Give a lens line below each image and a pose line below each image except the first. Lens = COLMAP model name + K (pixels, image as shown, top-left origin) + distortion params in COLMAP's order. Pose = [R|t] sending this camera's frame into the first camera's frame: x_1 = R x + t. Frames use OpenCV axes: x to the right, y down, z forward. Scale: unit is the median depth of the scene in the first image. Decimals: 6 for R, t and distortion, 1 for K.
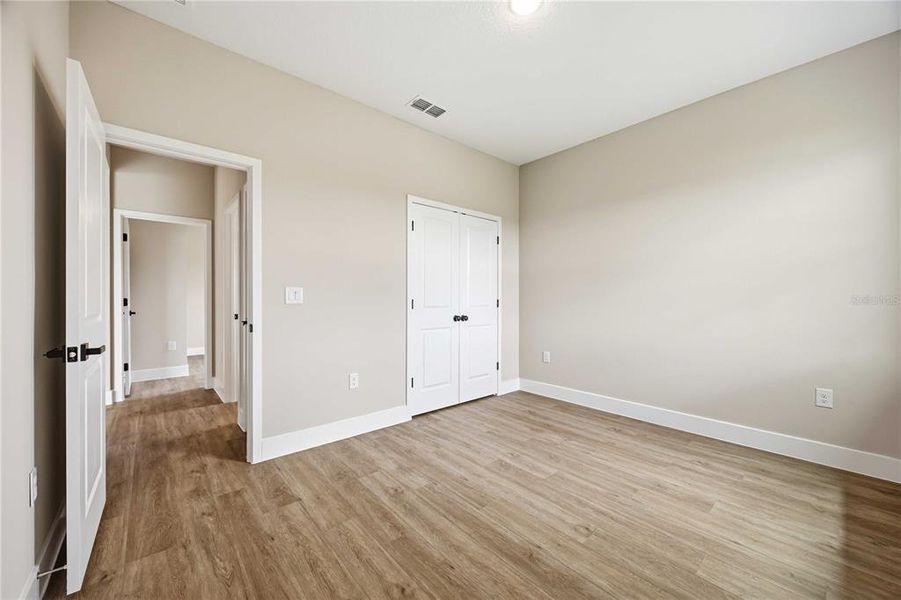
lens RADIAL K [[344.5, 0, 449.4], [0, 344.5, 299.4], [0, 0, 1]] dist [0.000363, 0.000034]
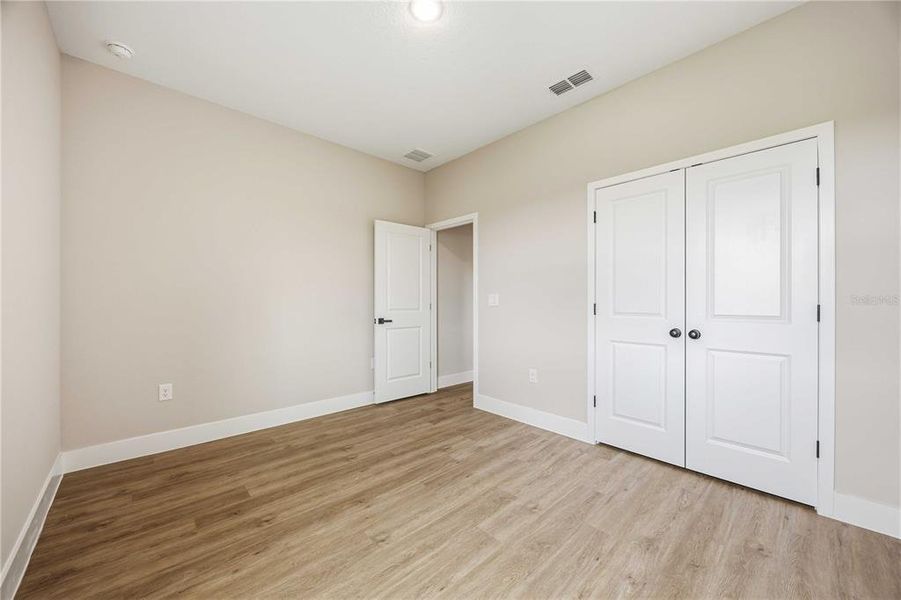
lens RADIAL K [[344.5, 0, 449.4], [0, 344.5, 299.4], [0, 0, 1]] dist [0.000363, 0.000034]
pose [[0.027718, -0.005011, -0.999603, 0.972055], [-0.004252, 0.999978, -0.005130, -0.004628], [0.999607, 0.004392, 0.027696, 0.818552]]
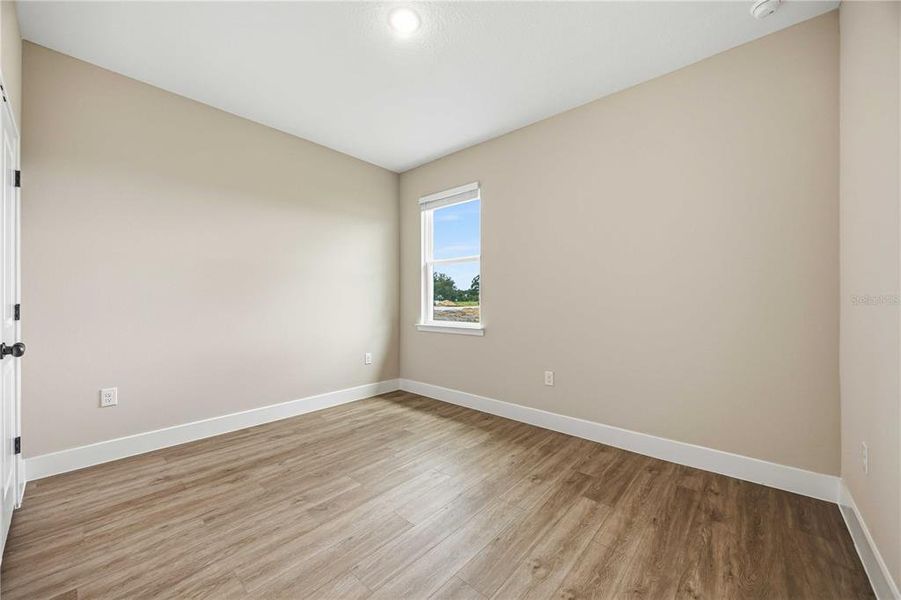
lens RADIAL K [[342.0, 0, 449.8], [0, 342.0, 280.7], [0, 0, 1]] dist [-0.000046, -0.000076]
pose [[-0.125729, 0.059534, 0.990277, -0.686173], [0.003738, 0.998219, -0.059537, -0.001692], [-0.992058, -0.003784, -0.125728, 0.787028]]
